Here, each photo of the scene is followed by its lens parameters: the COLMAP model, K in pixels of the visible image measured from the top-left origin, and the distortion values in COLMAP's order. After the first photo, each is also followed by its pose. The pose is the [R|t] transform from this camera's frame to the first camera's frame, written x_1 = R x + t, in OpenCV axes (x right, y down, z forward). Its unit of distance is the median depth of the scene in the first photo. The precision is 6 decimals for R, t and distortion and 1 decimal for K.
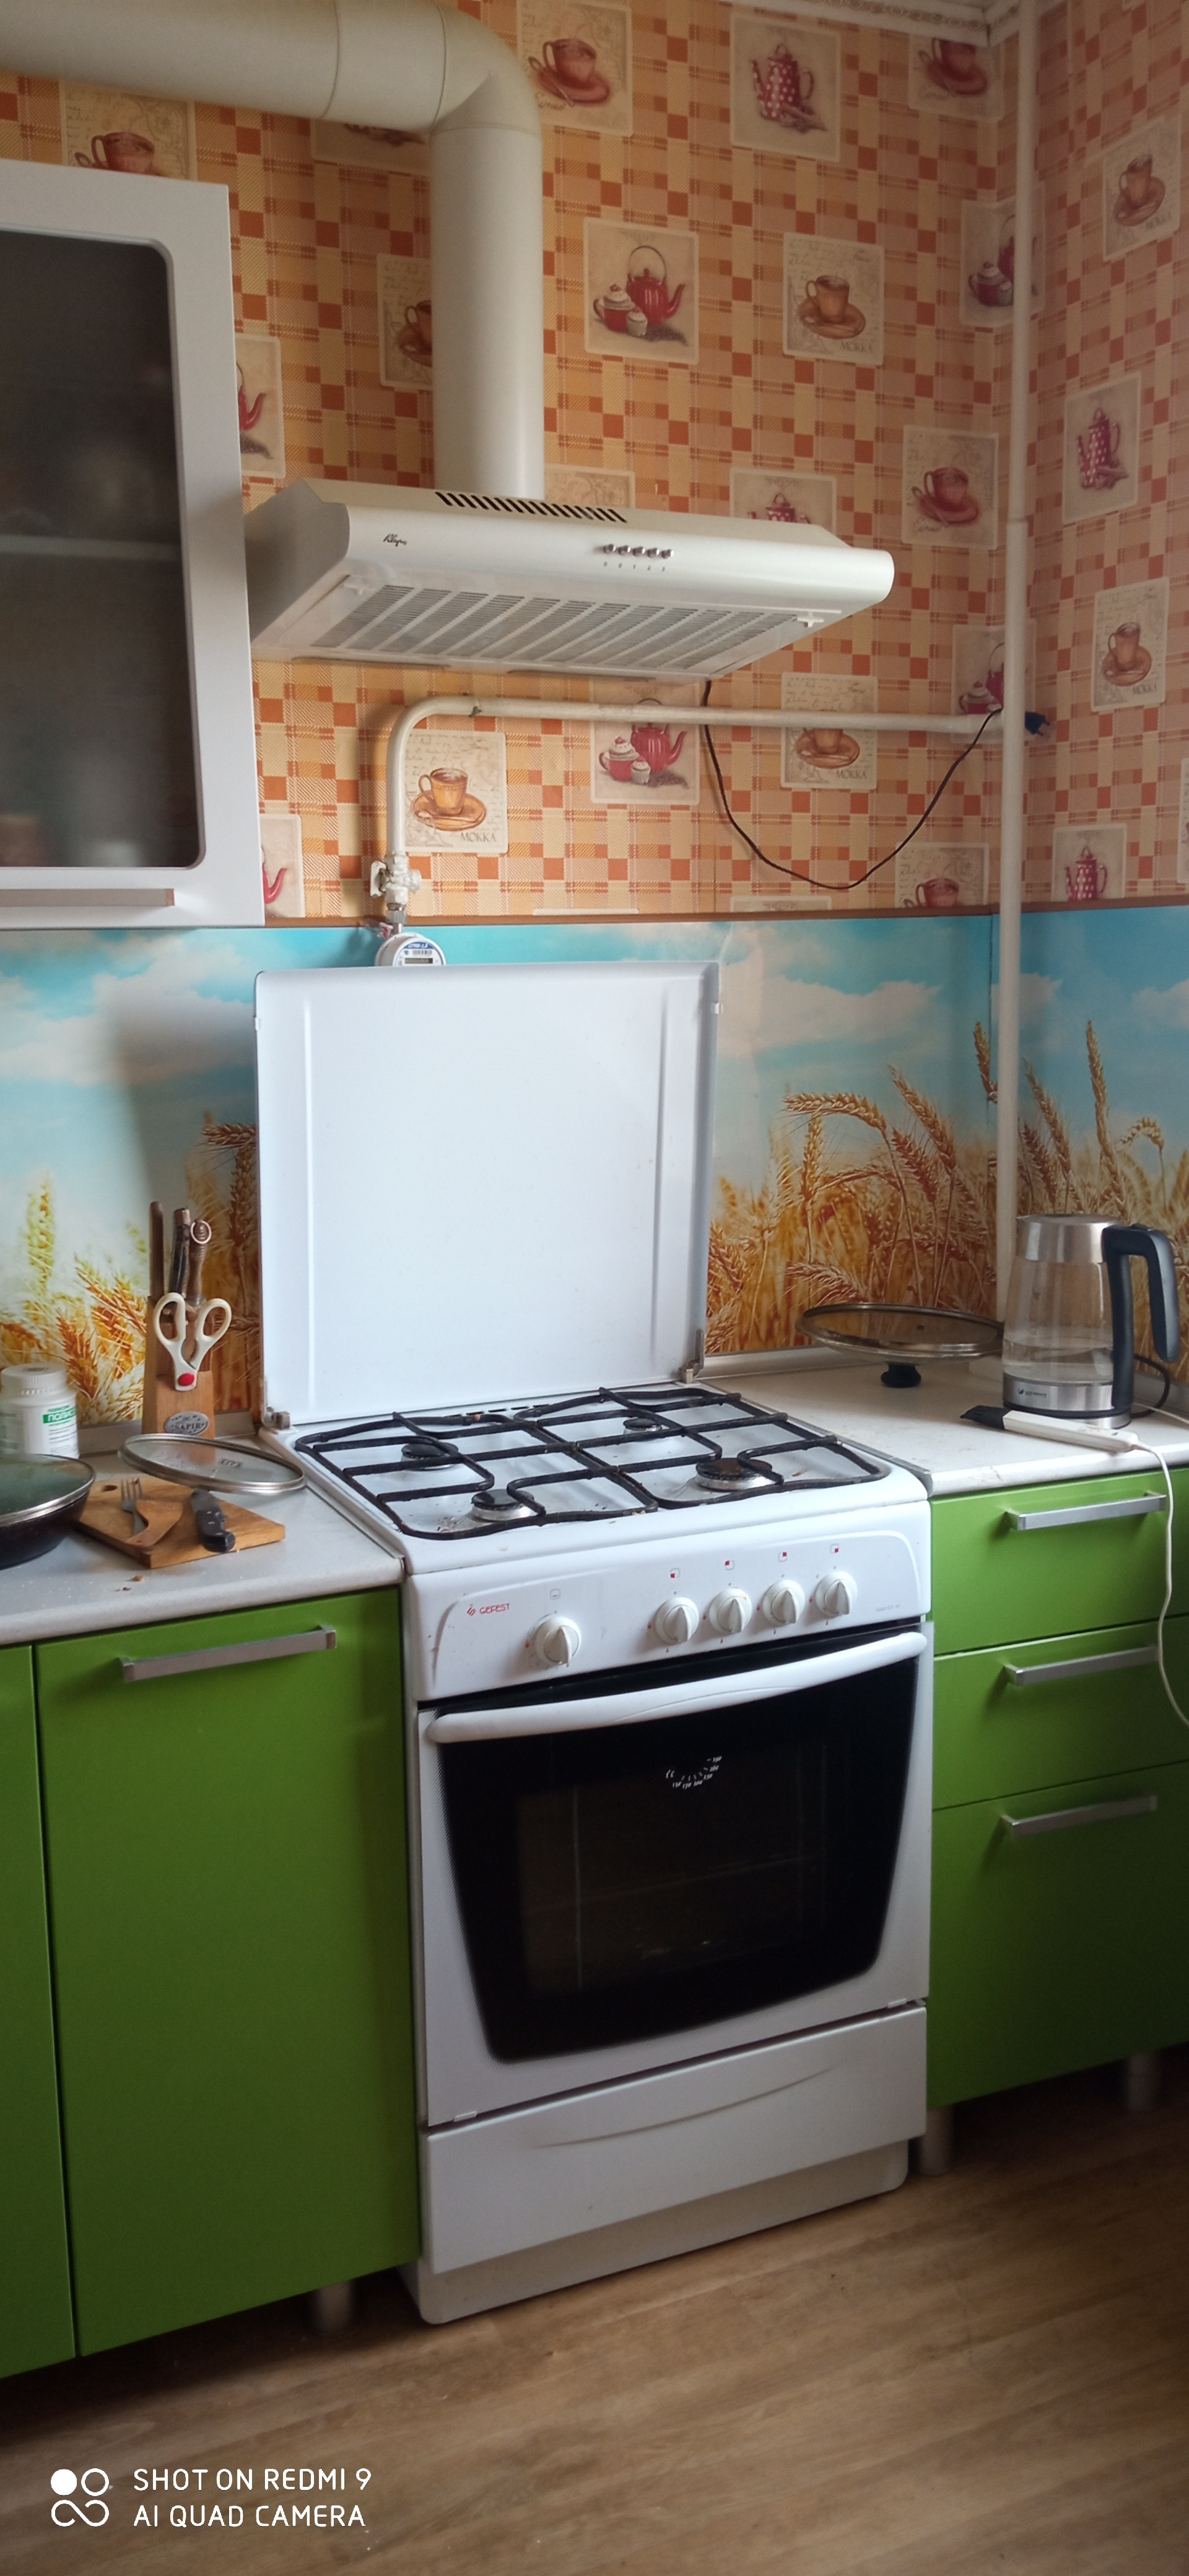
lens RADIAL K [[2124.2, 0, 541.1], [0, 2124.2, 1277.2], [0, 0, 1]] dist [0.096198, -0.197362]
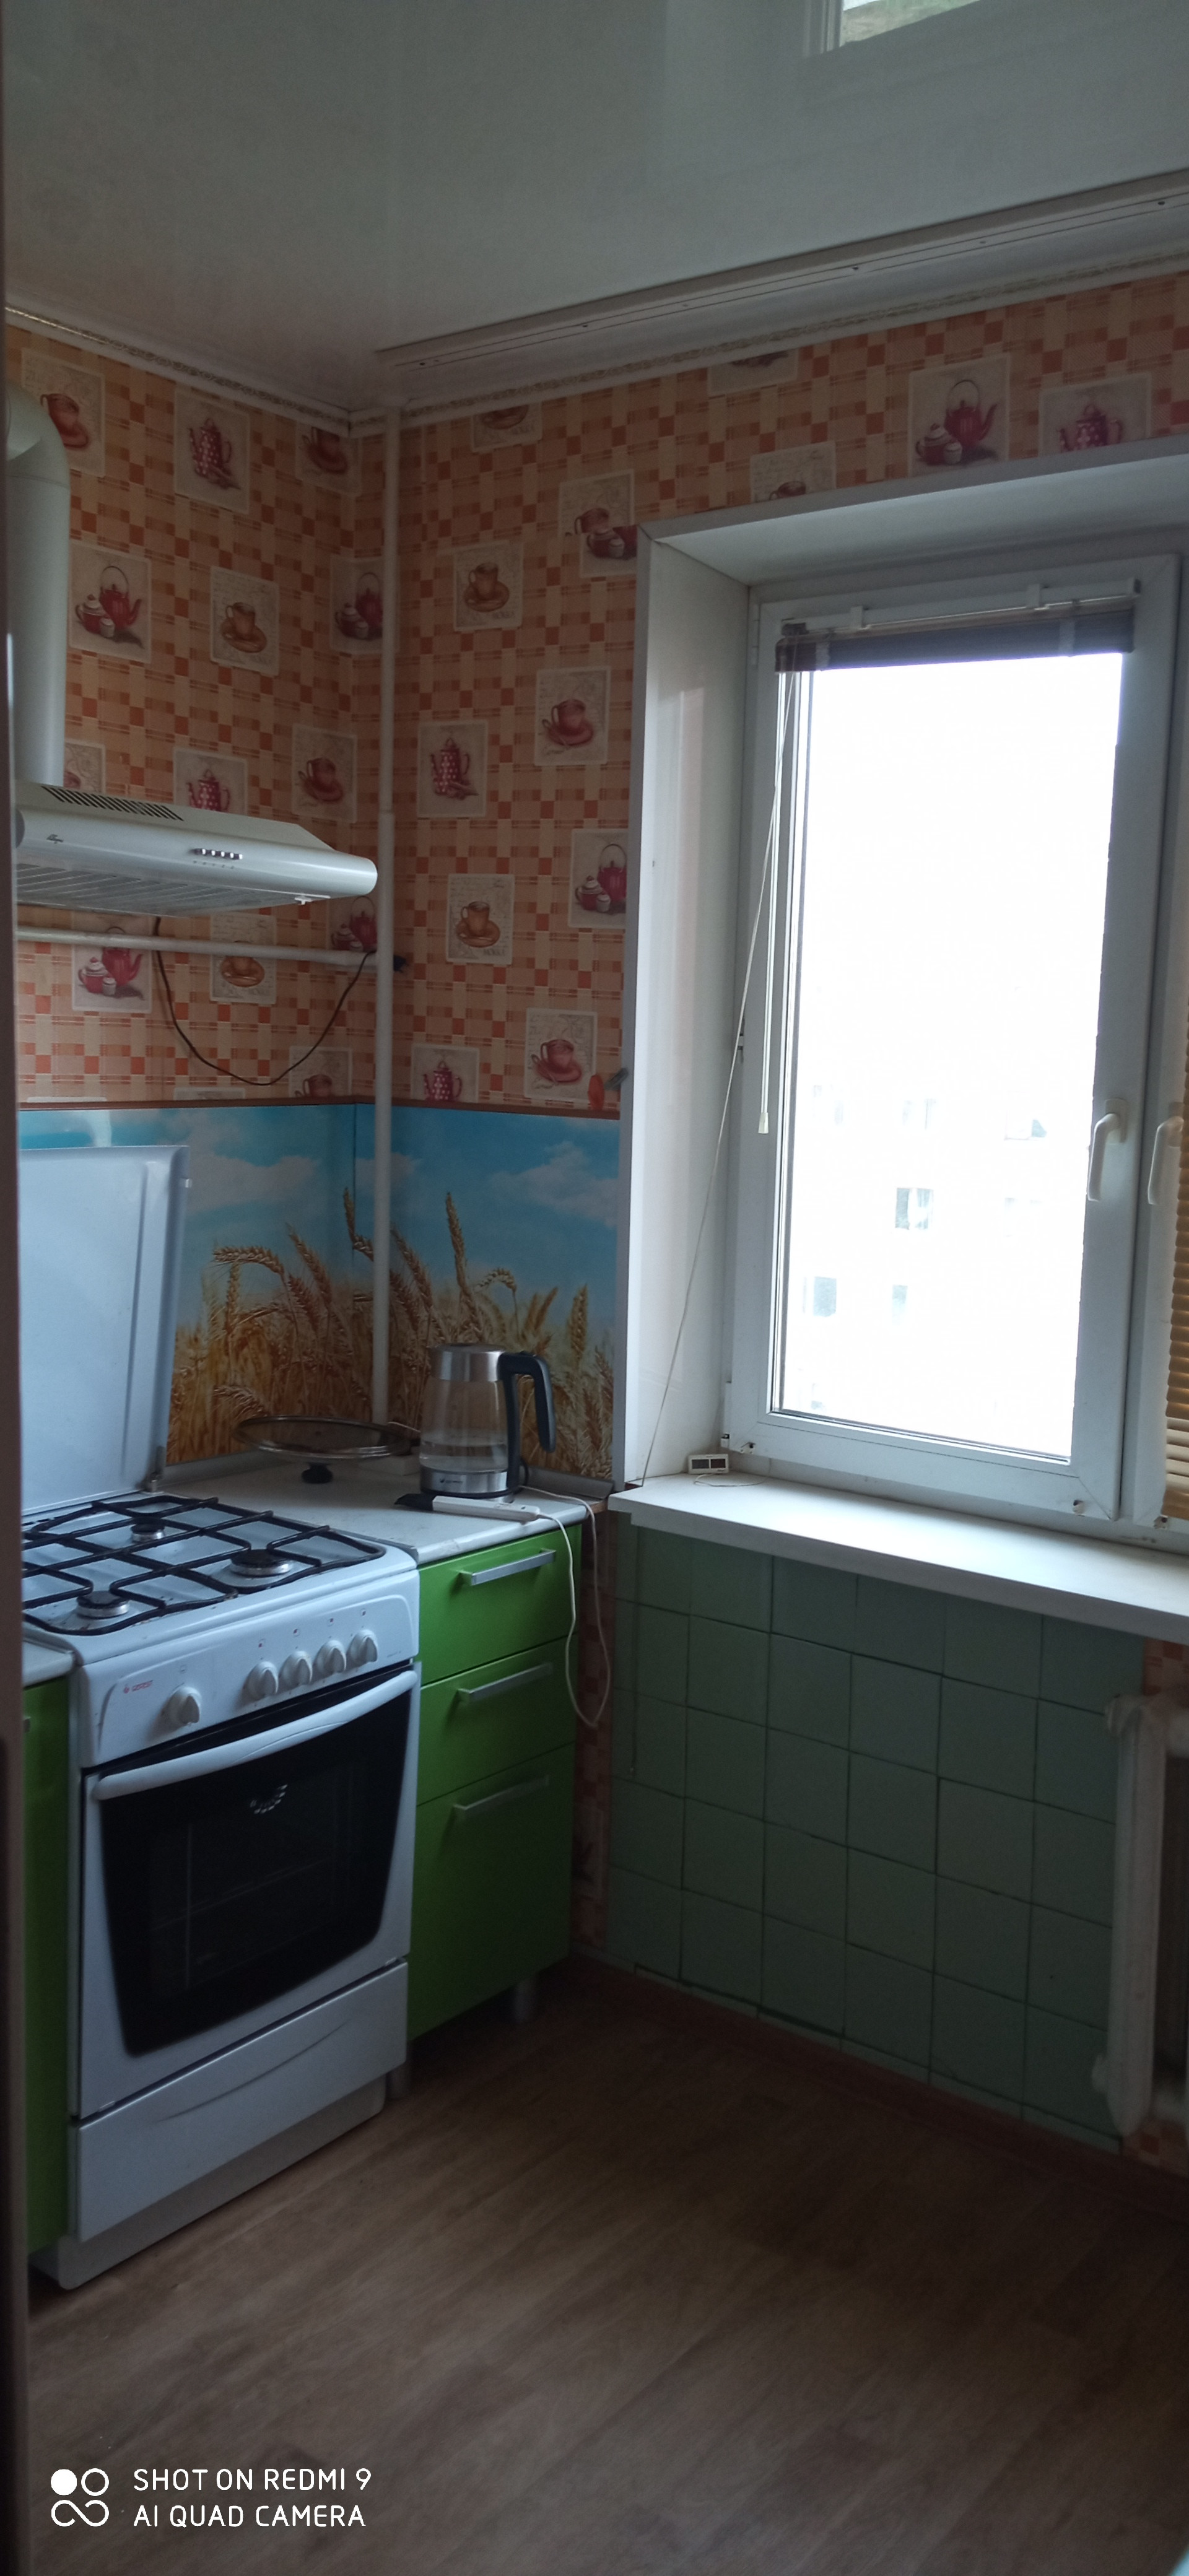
lens RADIAL K [[2124.2, 0, 640.0], [0, 2124.2, 1251.2], [0, 0, 1]] dist [0.096198, -0.197362]
pose [[0.864516, -0.009788, 0.502511, -0.312547], [0.032698, 0.998788, -0.036798, -0.033936], [-0.501541, 0.048244, 0.863788, -0.192300]]
